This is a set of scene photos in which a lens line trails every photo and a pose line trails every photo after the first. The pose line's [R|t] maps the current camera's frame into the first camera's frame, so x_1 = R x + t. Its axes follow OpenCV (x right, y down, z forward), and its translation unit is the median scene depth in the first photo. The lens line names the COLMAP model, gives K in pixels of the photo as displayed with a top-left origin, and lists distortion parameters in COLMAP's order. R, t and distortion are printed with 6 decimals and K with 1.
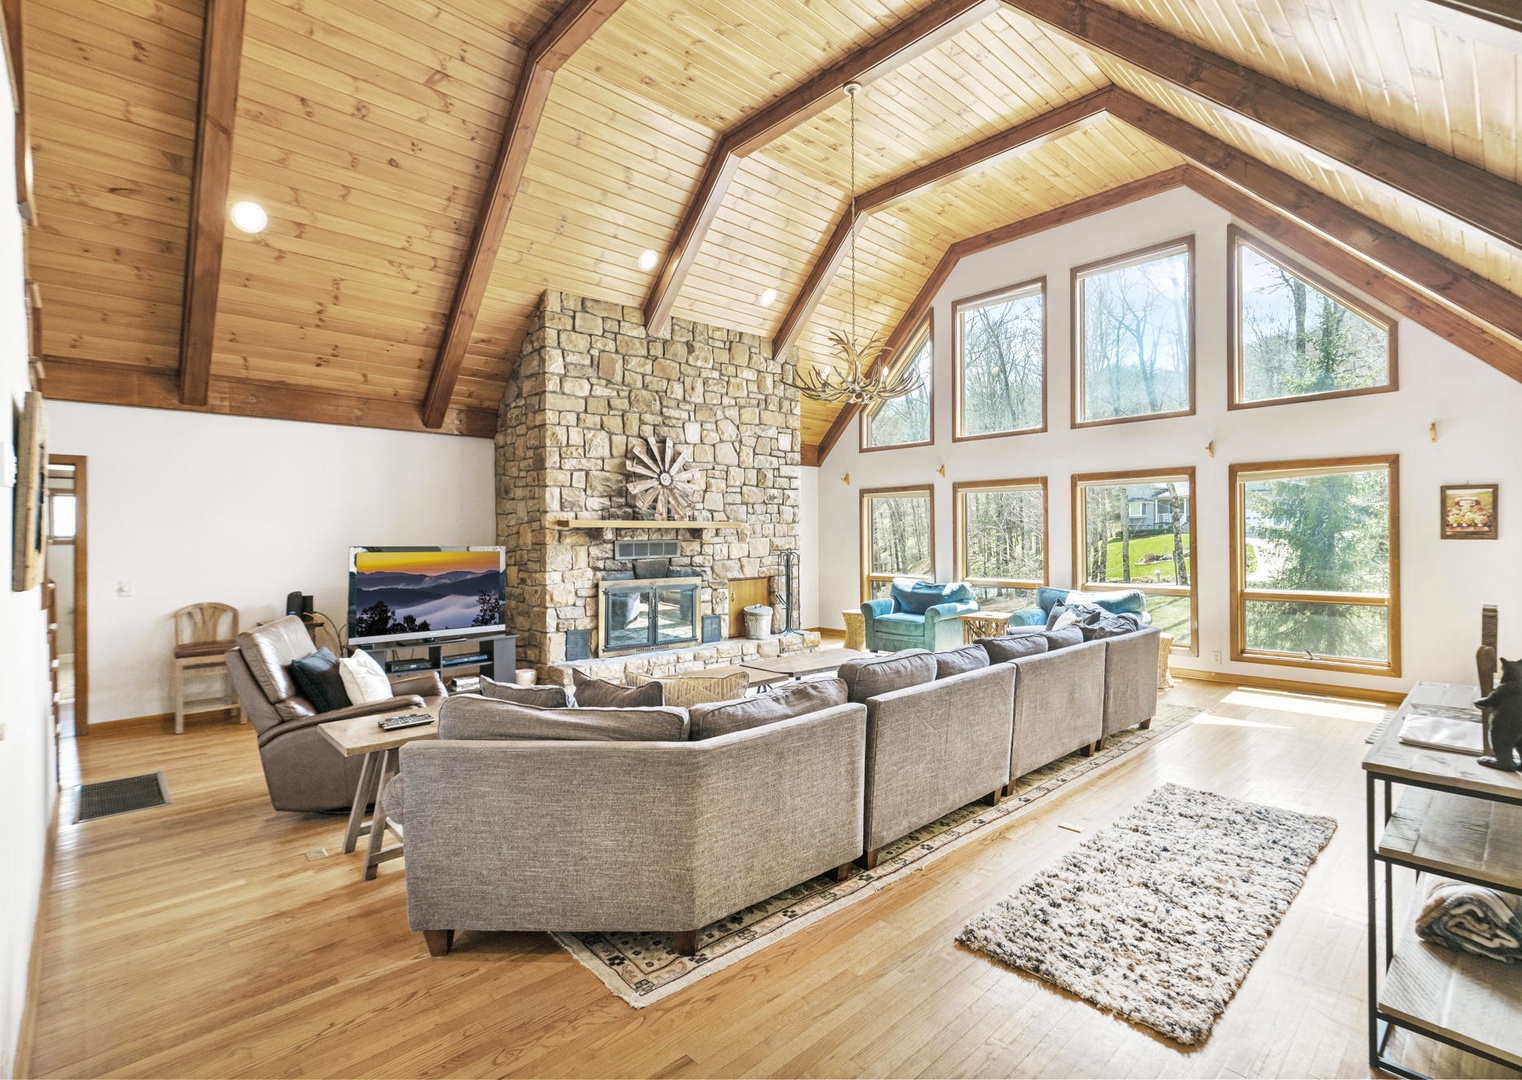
lens RADIAL K [[728.4, 0, 768.2], [0, 728.4, 536.1], [0, 0, 1]] dist [-0.004001, -0.000260]
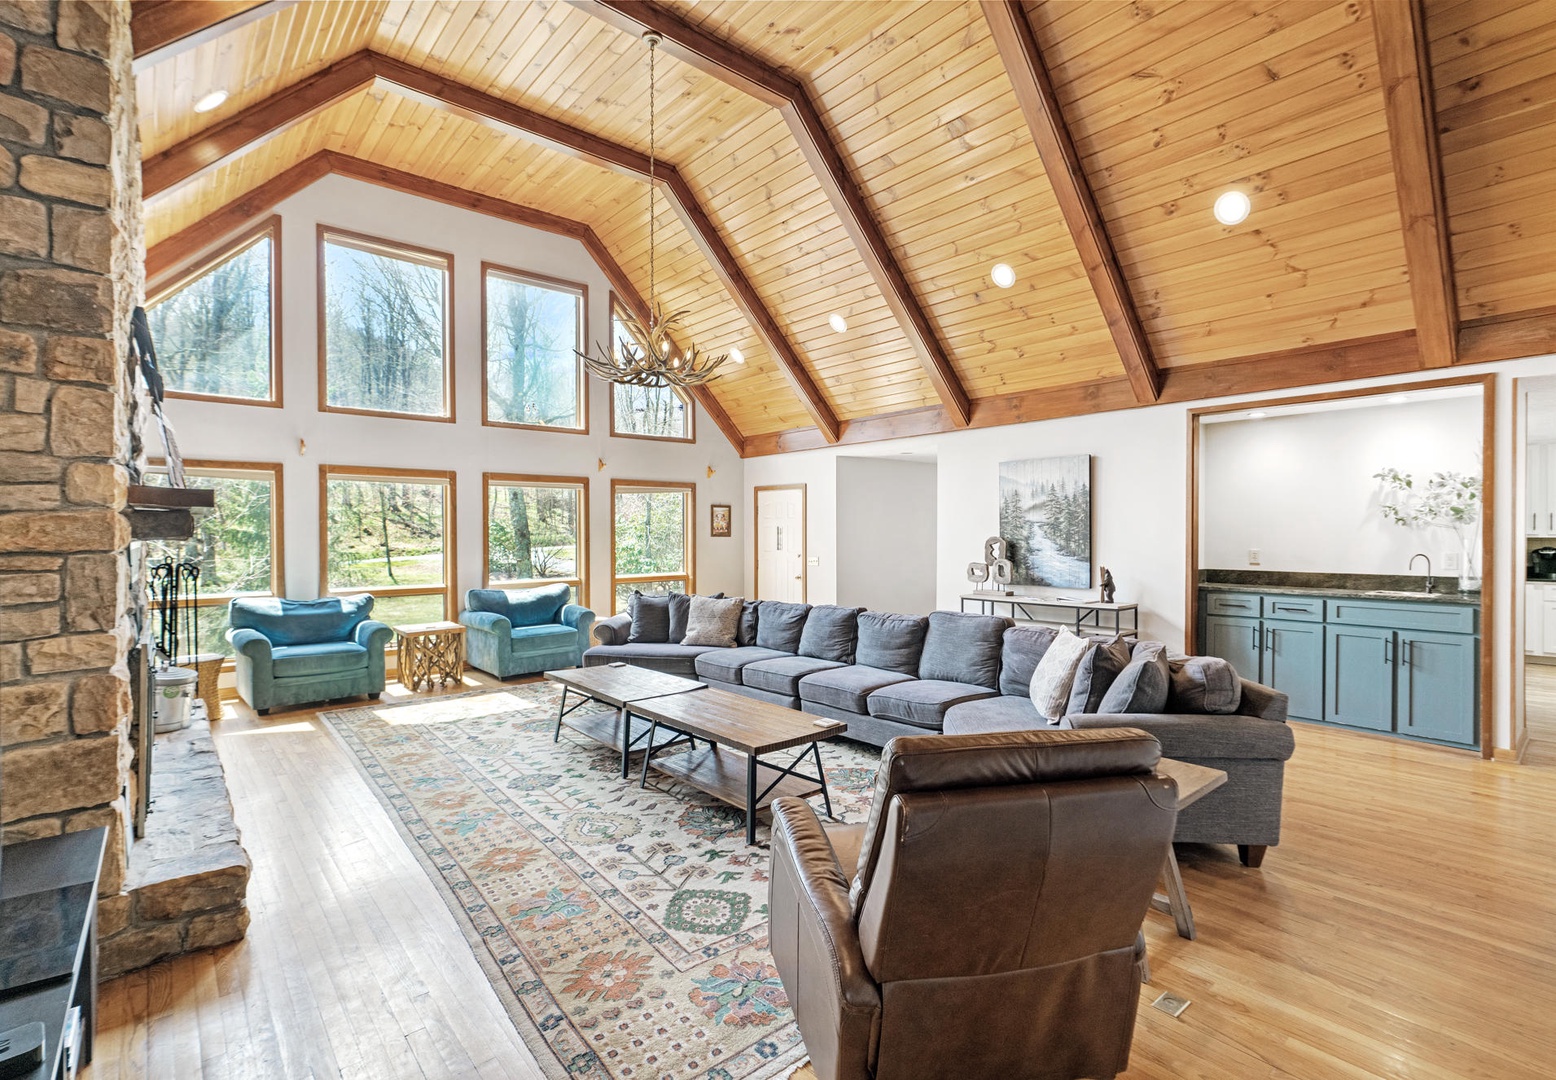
lens RADIAL K [[731.6, 0, 782.0], [0, 731.6, 538.8], [0, 0, 1]] dist [-0.016782, -0.000001]
pose [[0.032490, -0.001320, 0.999471, -0.758622], [0.004631, 0.999989, 0.001170, 0.007607], [-0.999461, 0.004591, 0.032495, 0.783304]]
